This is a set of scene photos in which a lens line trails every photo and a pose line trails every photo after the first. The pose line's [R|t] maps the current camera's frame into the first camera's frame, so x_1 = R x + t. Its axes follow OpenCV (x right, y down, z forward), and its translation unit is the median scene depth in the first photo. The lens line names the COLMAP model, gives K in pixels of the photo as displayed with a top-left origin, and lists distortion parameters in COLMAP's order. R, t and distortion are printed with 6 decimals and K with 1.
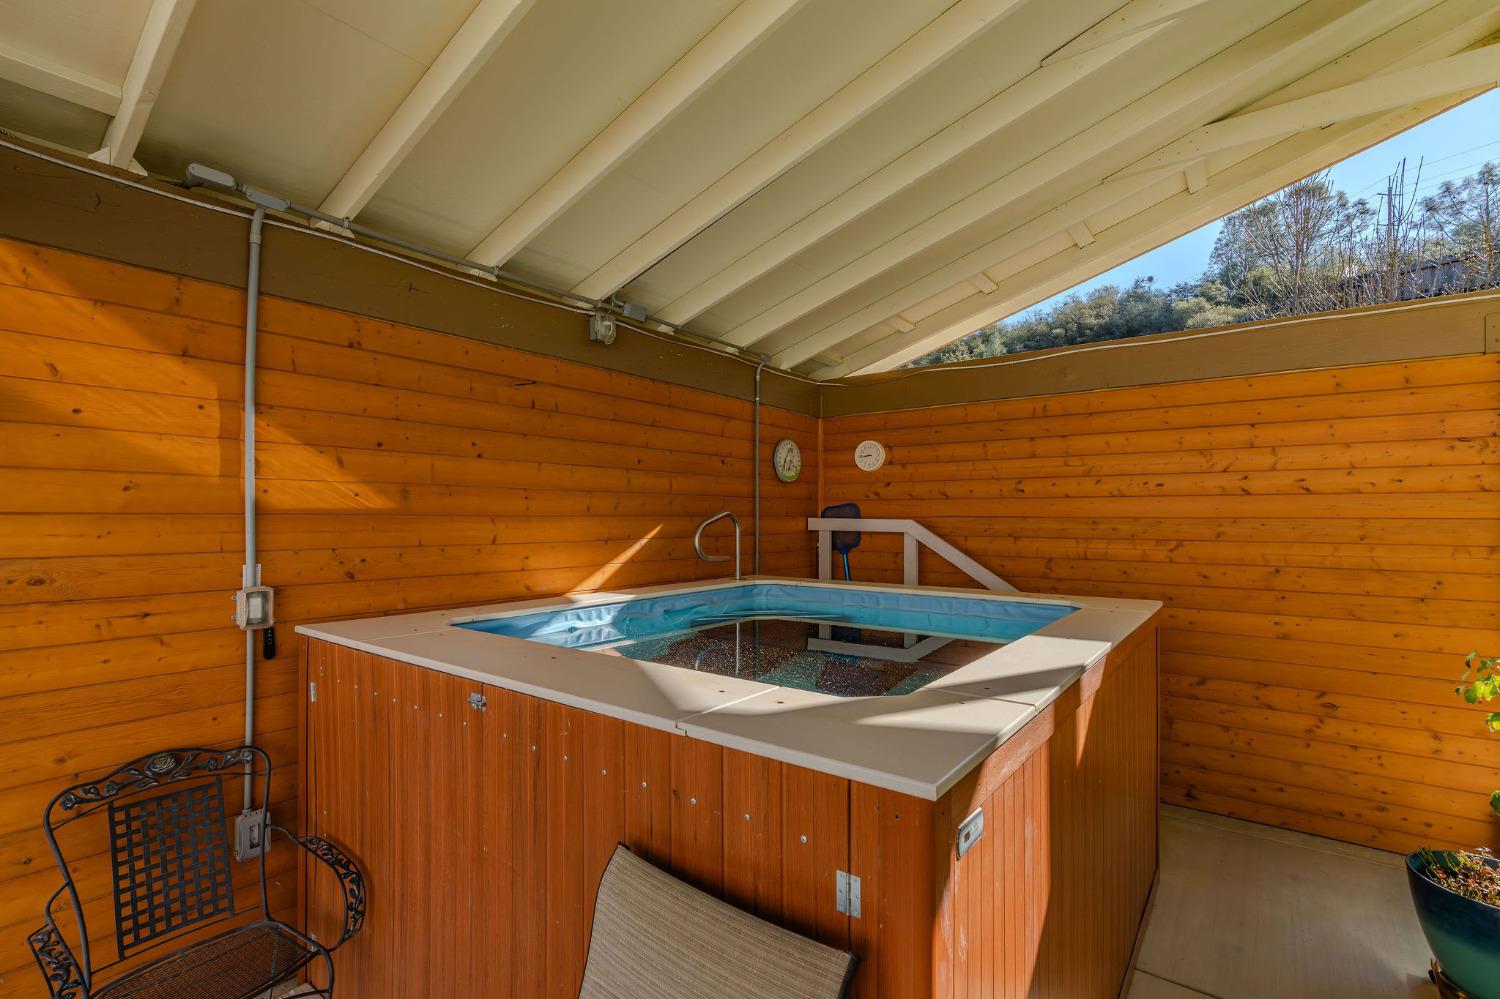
lens RADIAL K [[683.0, 0, 746.7], [0, 683.0, 499.0], [0, 0, 1]] dist [-0.004238, 0.000311]
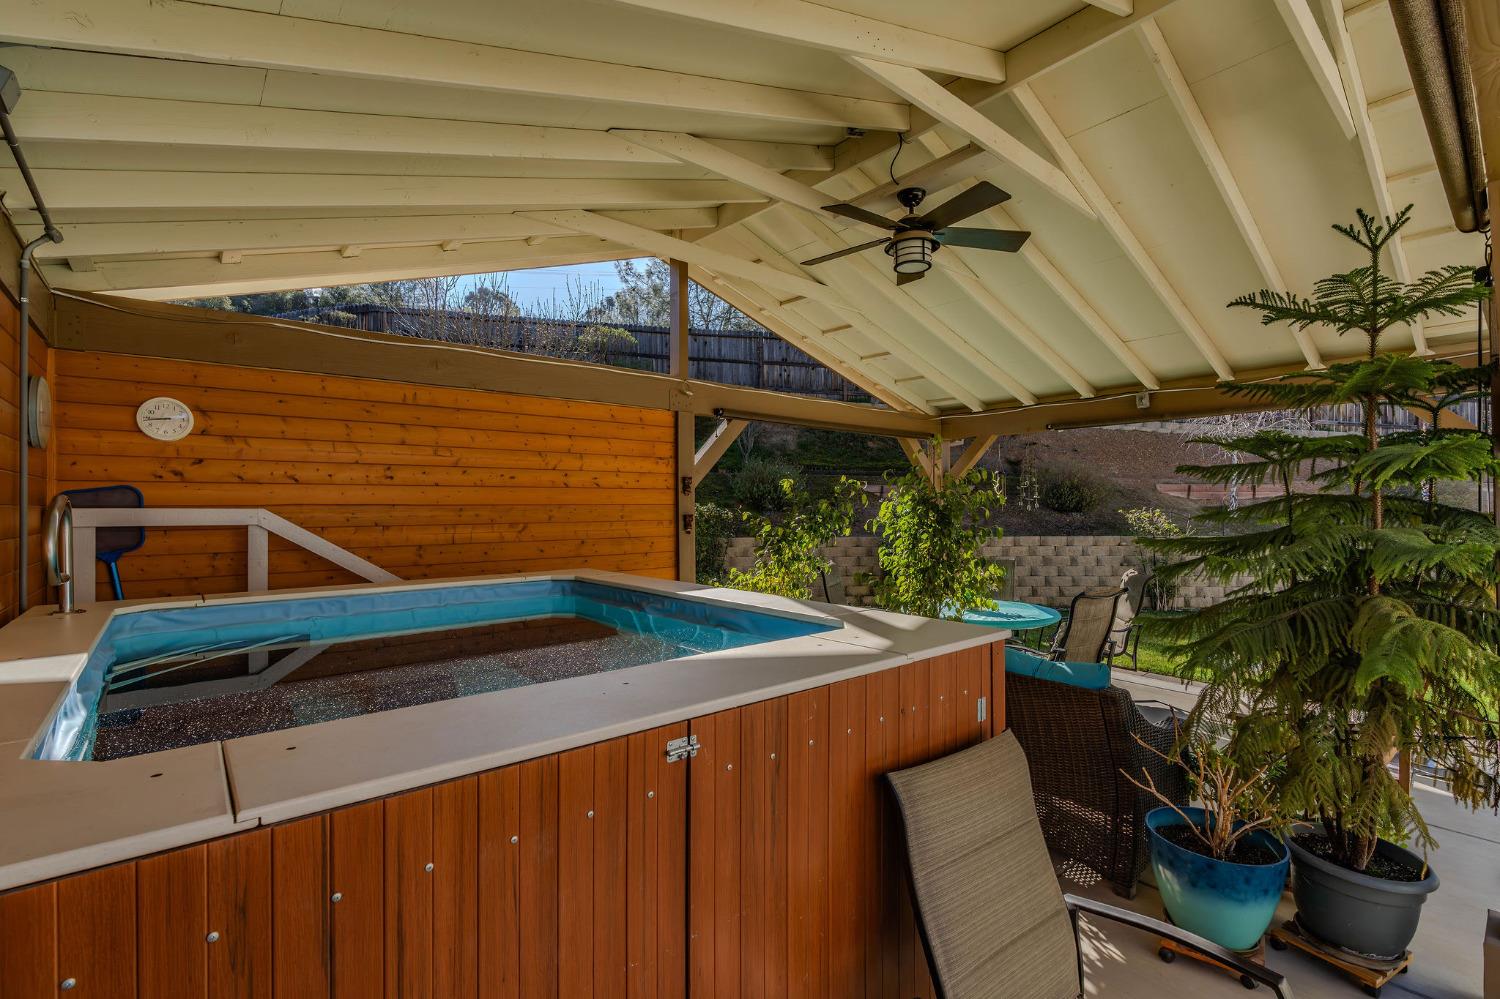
lens RADIAL K [[683.0, 0, 746.7], [0, 683.0, 499.0], [0, 0, 1]] dist [-0.004238, 0.000311]
pose [[0.225814, 0.005359, 0.974156, -0.445683], [-0.020880, 0.999782, -0.000660, 0.008379], [-0.973947, -0.020192, 0.225877, 0.305558]]
